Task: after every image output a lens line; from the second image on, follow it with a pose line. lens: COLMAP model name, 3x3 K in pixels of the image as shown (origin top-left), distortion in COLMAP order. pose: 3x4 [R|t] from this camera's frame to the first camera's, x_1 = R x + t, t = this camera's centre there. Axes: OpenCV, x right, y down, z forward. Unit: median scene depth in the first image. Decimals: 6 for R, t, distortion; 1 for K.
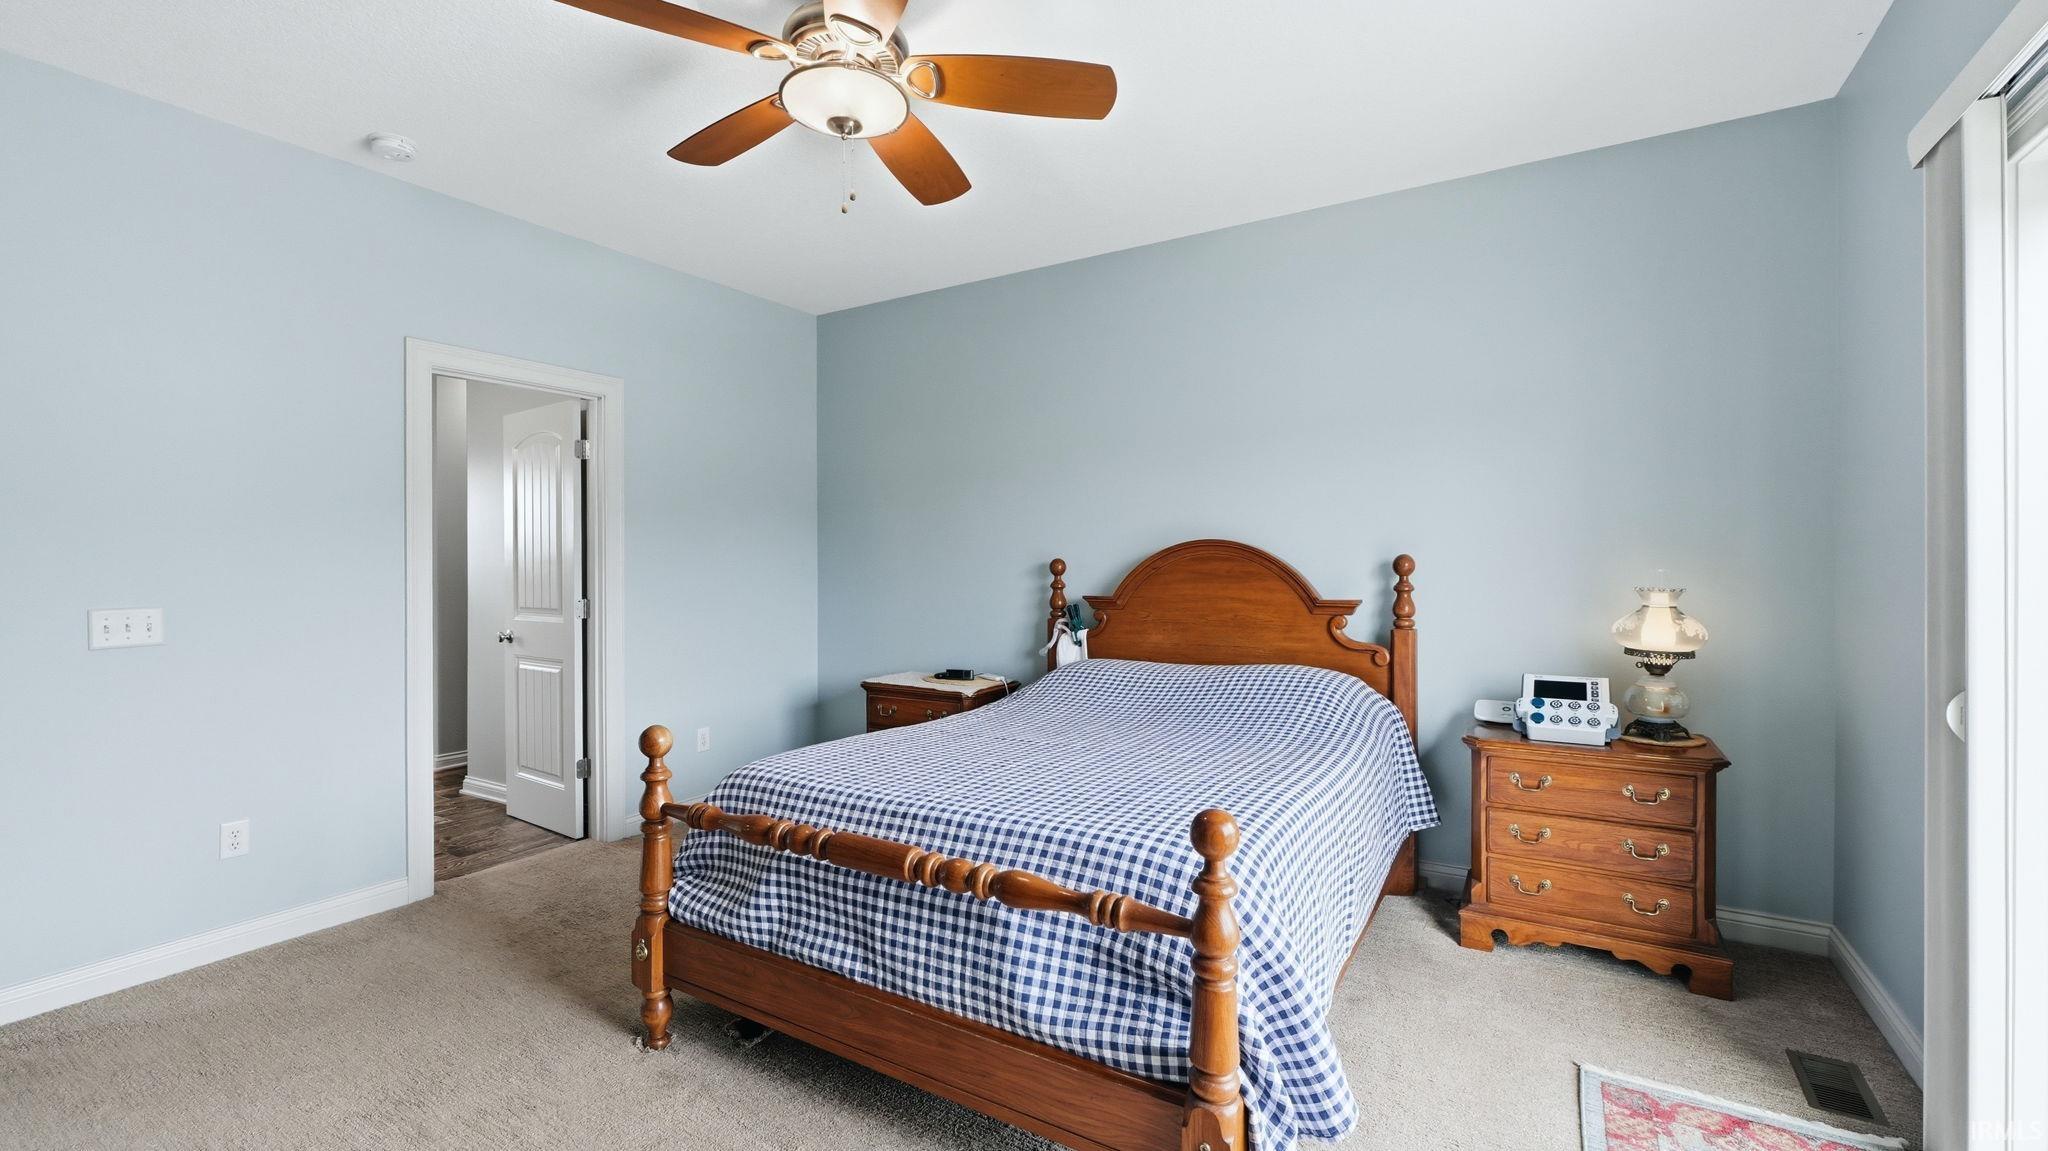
lens RADIAL K [[859.9, 0, 1013.5], [0, 859.9, 564.9], [0, 0, 1]] dist [-0.009007, -0.000247]
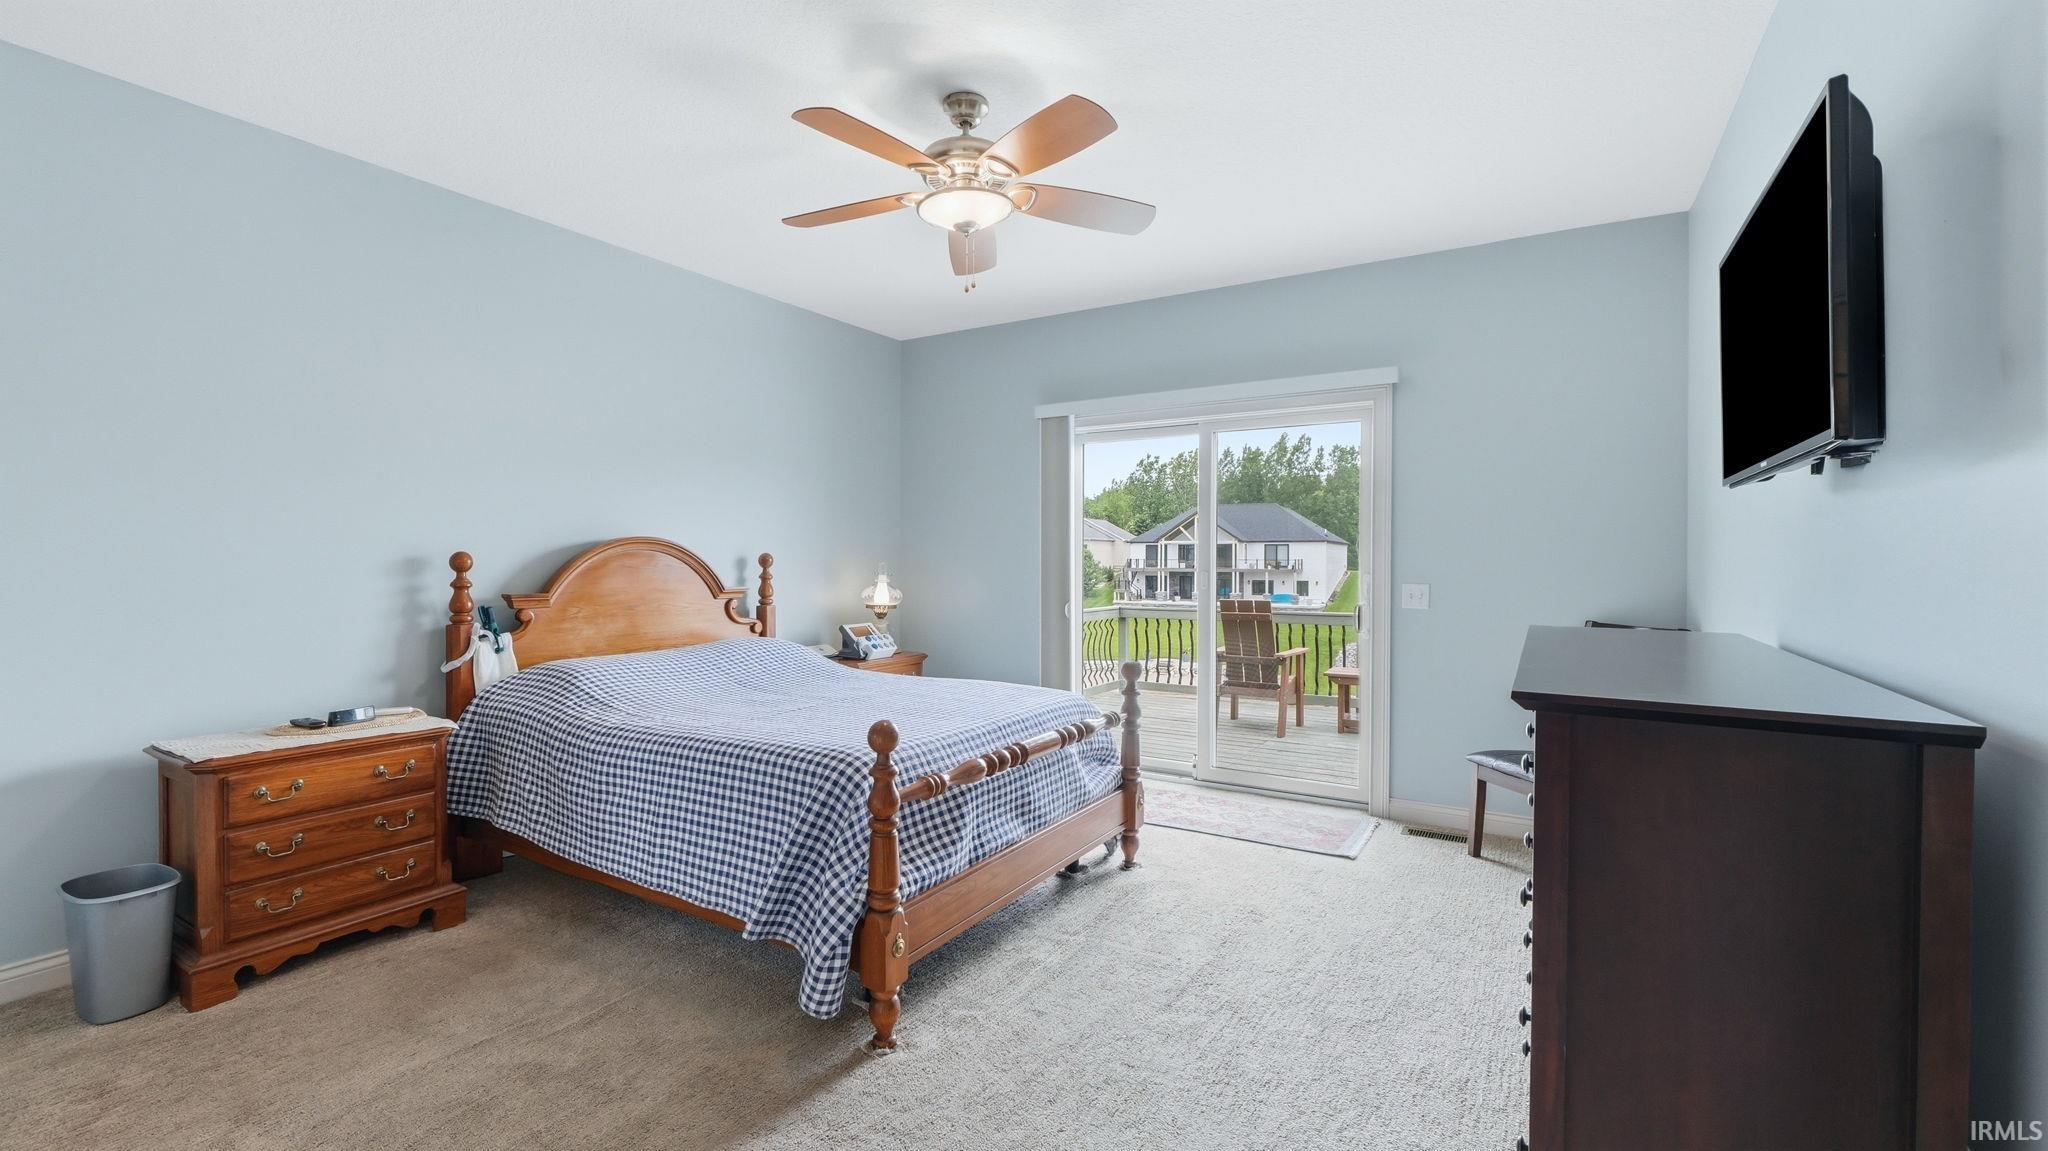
lens RADIAL K [[859.9, 0, 1019.1], [0, 859.9, 571.6], [0, 0, 1]] dist [-0.009007, -0.000247]
pose [[-0.018127, -0.009818, 0.999787, -0.800474], [0.000543, 0.999952, 0.009830, 0.004283], [-0.999836, 0.000721, -0.018121, 0.491586]]
